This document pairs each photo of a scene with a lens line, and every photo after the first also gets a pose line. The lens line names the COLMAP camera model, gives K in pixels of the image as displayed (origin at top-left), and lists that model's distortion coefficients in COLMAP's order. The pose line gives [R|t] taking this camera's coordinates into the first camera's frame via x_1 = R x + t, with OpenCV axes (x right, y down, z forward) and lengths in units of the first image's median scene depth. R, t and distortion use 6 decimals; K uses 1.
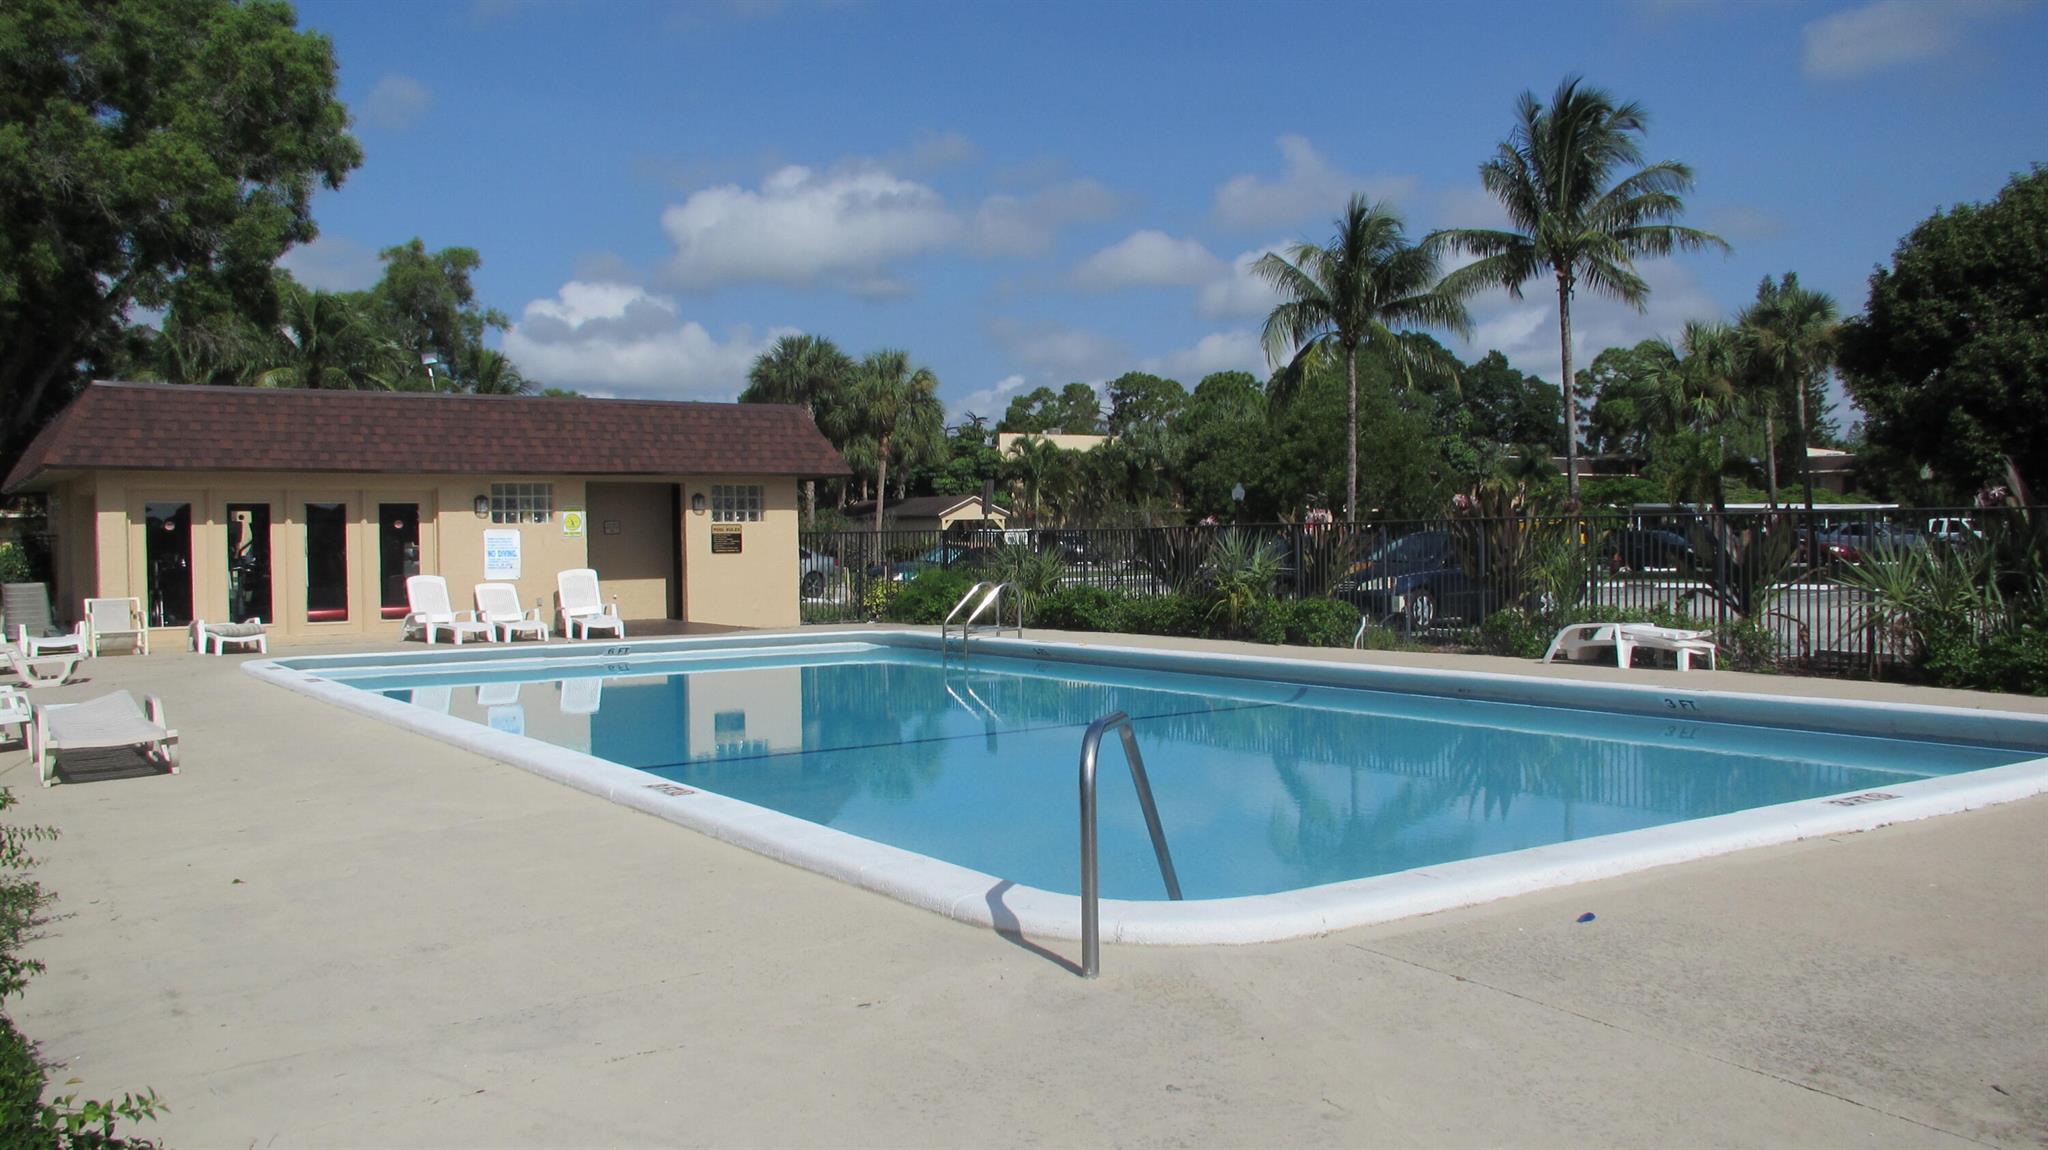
lens RADIAL K [[1695.9, 0, 1029.0], [0, 1695.9, 572.0], [0, 0, 1]] dist [-0.012239, 0.004904]
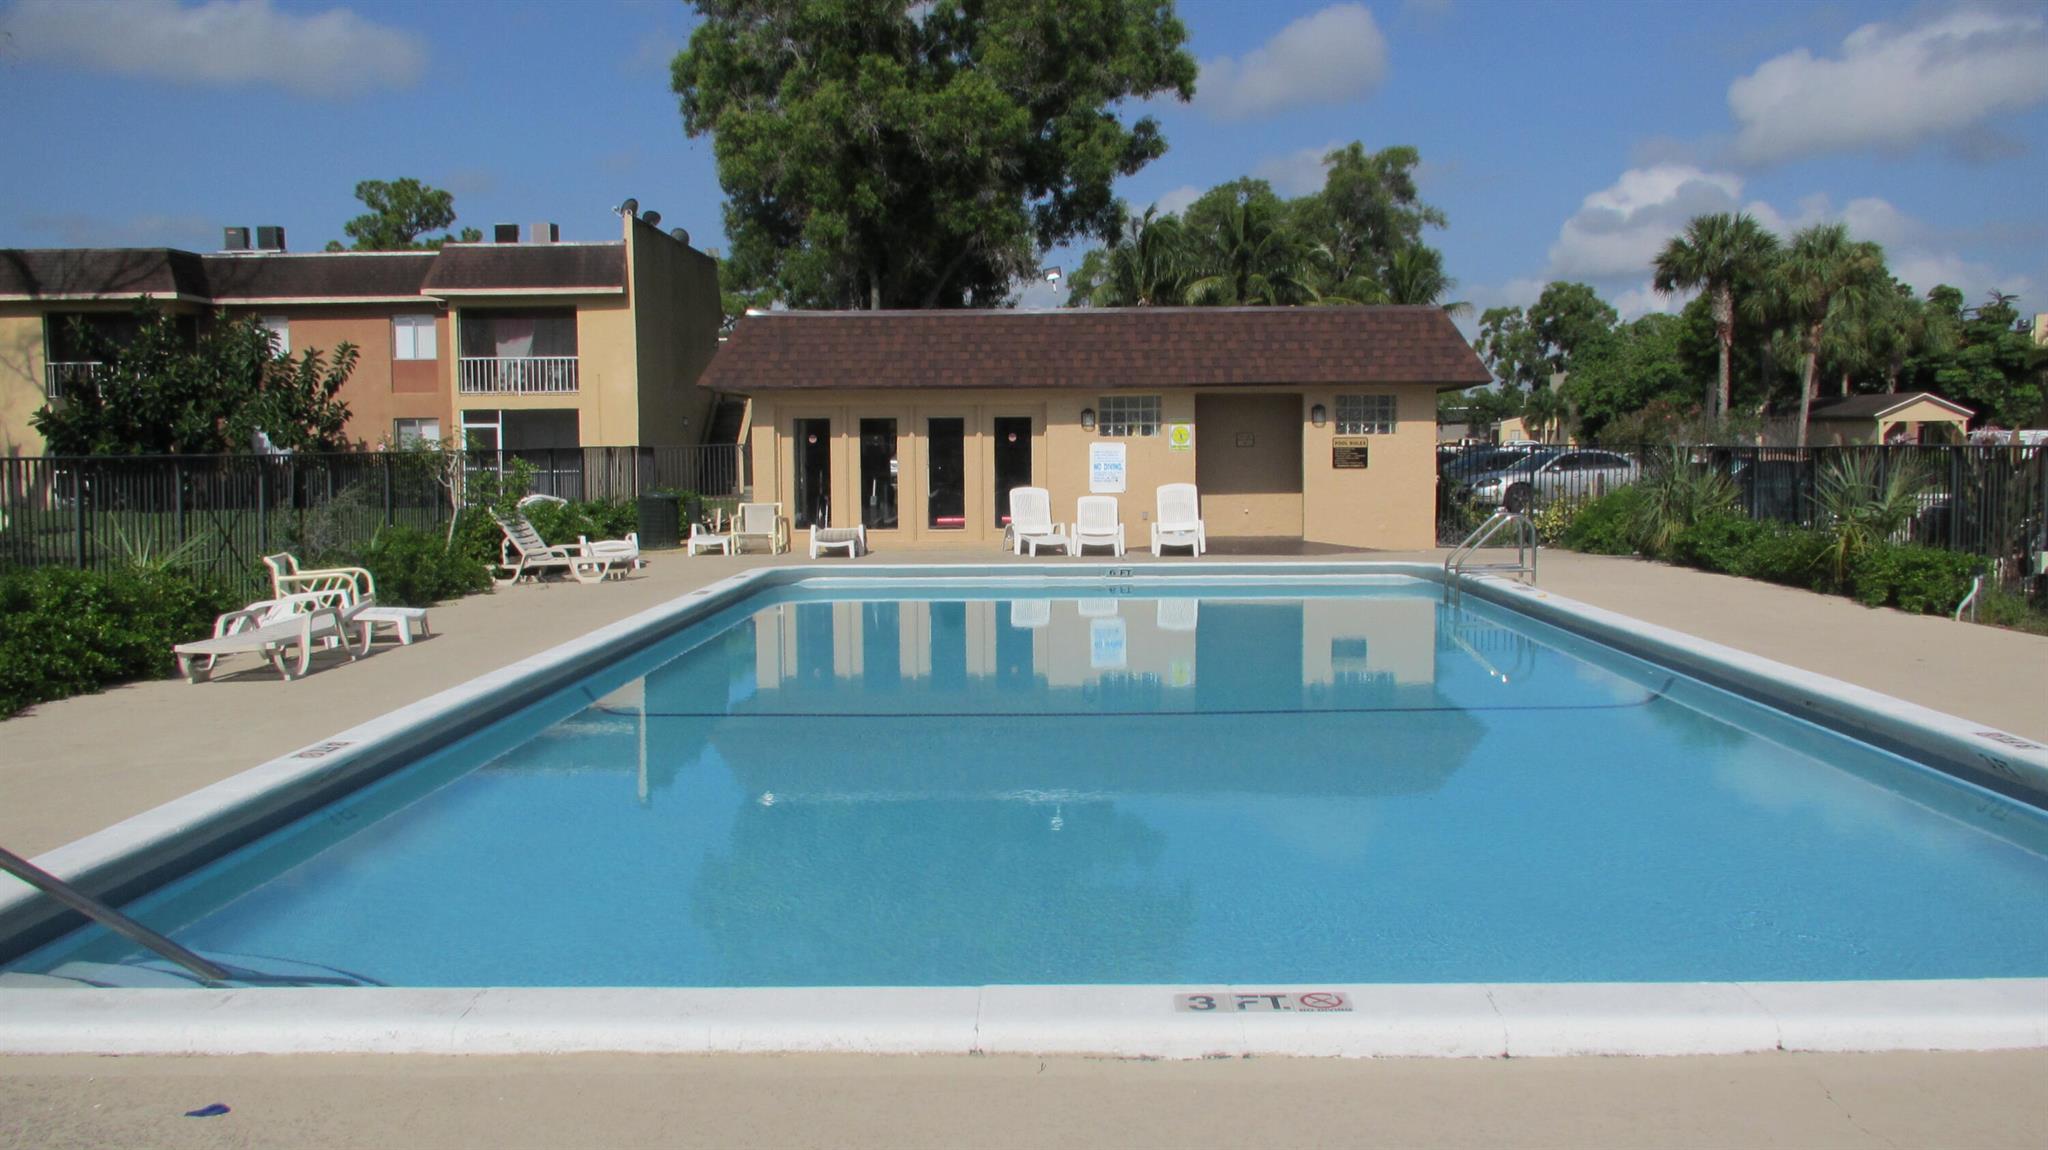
lens RADIAL K [[1695.9, 0, 1026.6], [0, 1695.9, 575.6], [0, 0, 1]] dist [-0.012239, 0.004904]
pose [[0.822862, 0.052059, -0.565851, 0.215965], [-0.015537, 0.997483, 0.069176, -0.014813], [0.568028, -0.048131, 0.821600, 0.138567]]
